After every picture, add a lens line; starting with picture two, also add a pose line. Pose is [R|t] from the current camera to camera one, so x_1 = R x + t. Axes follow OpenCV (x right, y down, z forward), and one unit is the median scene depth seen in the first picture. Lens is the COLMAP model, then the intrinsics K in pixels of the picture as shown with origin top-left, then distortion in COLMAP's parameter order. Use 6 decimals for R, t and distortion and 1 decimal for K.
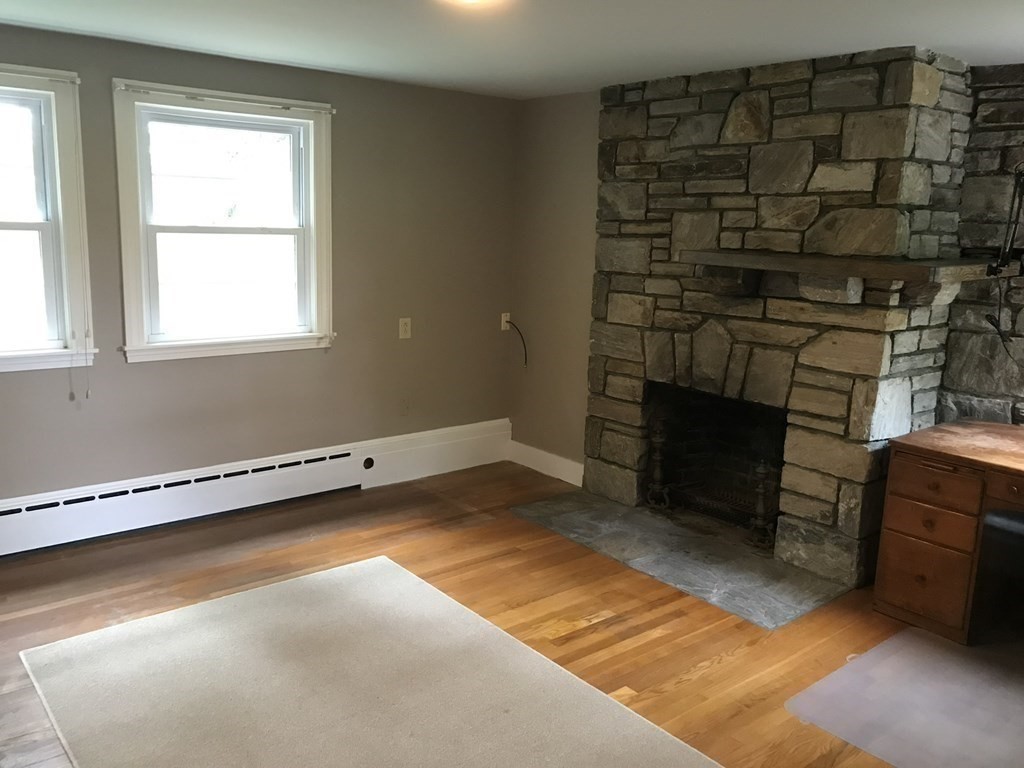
lens RADIAL K [[834.5, 0, 510.0], [0, 834.5, 406.9], [0, 0, 1]] dist [0.004229, -0.138995]
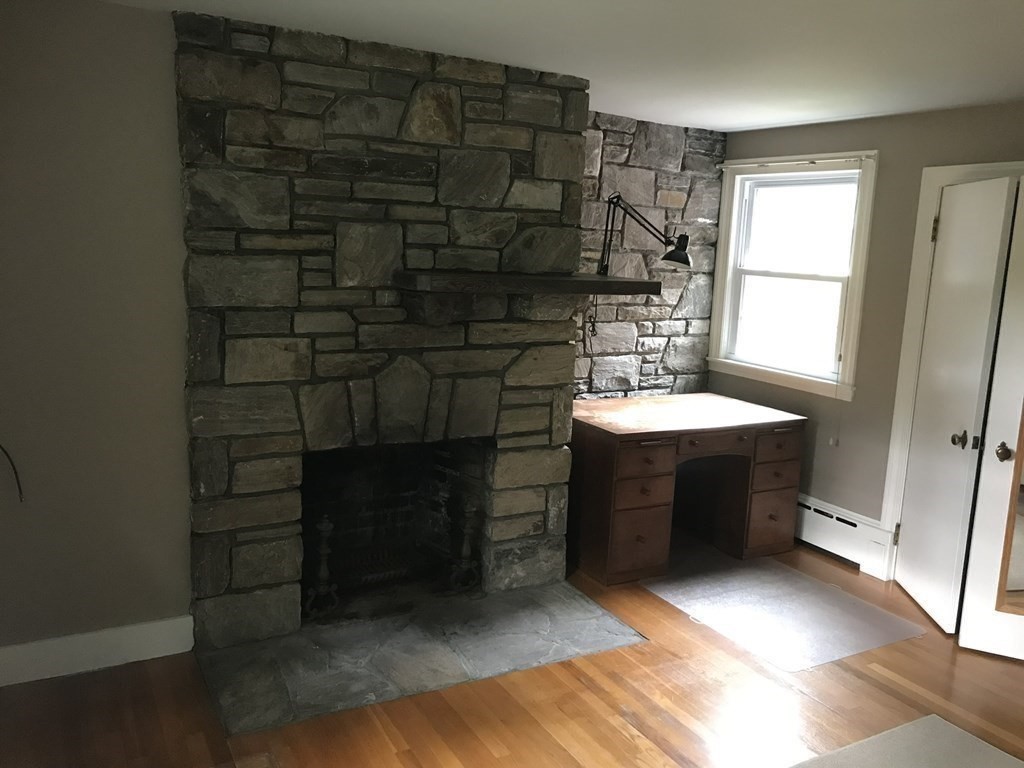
lens RADIAL K [[827.2, 0, 512.0], [0, 827.2, 384.0], [0, 0, 1]] dist [-0.004338, -0.012668]
pose [[0.163947, -0.186830, 0.968616, -0.538932], [0.168705, 0.972746, 0.159071, -0.192606], [-0.971936, 0.137331, 0.190998, 0.763955]]
